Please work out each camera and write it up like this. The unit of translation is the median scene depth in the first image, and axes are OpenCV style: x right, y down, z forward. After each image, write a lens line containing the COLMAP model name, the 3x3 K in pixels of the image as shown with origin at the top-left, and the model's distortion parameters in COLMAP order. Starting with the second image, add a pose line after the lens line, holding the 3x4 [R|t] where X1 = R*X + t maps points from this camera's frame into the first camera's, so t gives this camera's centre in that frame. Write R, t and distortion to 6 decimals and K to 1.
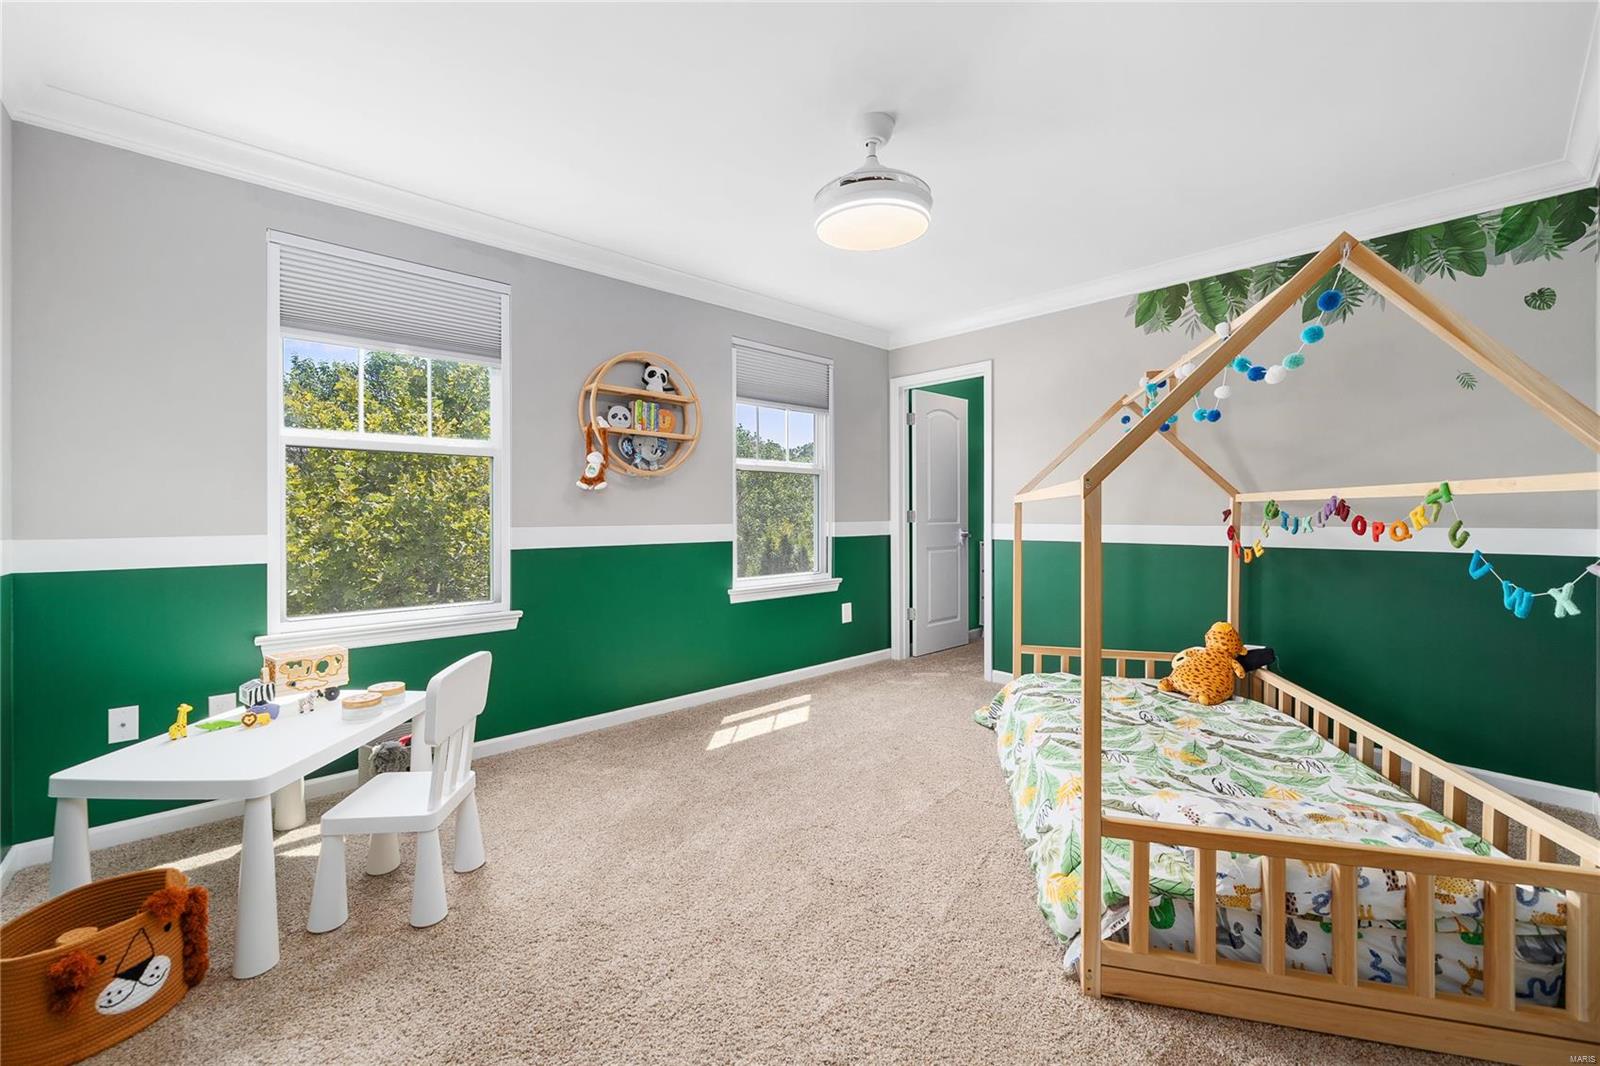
lens RADIAL K [[651.2, 0, 799.2], [0, 651.2, 525.9], [0, 0, 1]] dist [0.001759, 0.000434]
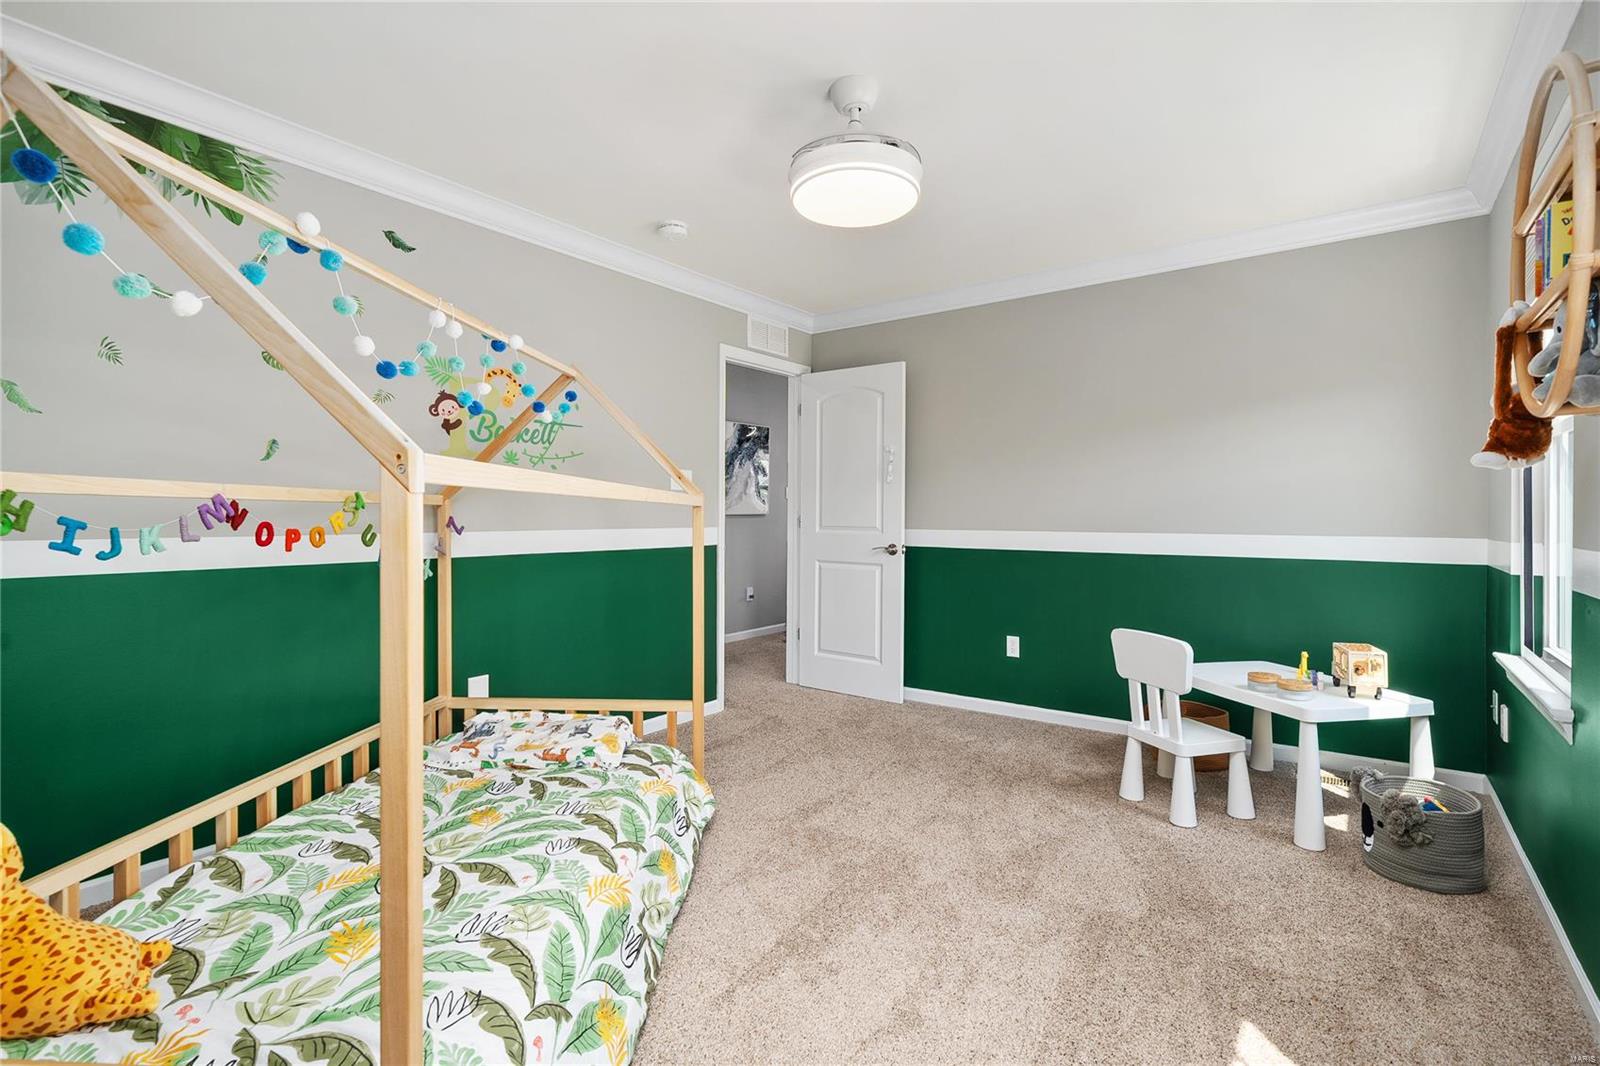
lens RADIAL K [[737.1, 0, 800.6], [0, 737.1, 522.3], [0, 0, 1]] dist [0.000359, 0.000014]
pose [[-0.984794, 0.005013, -0.173656, 0.358083], [0.000805, 0.999705, 0.024290, -0.036183], [0.173726, 0.023781, -0.984507, 1.962804]]
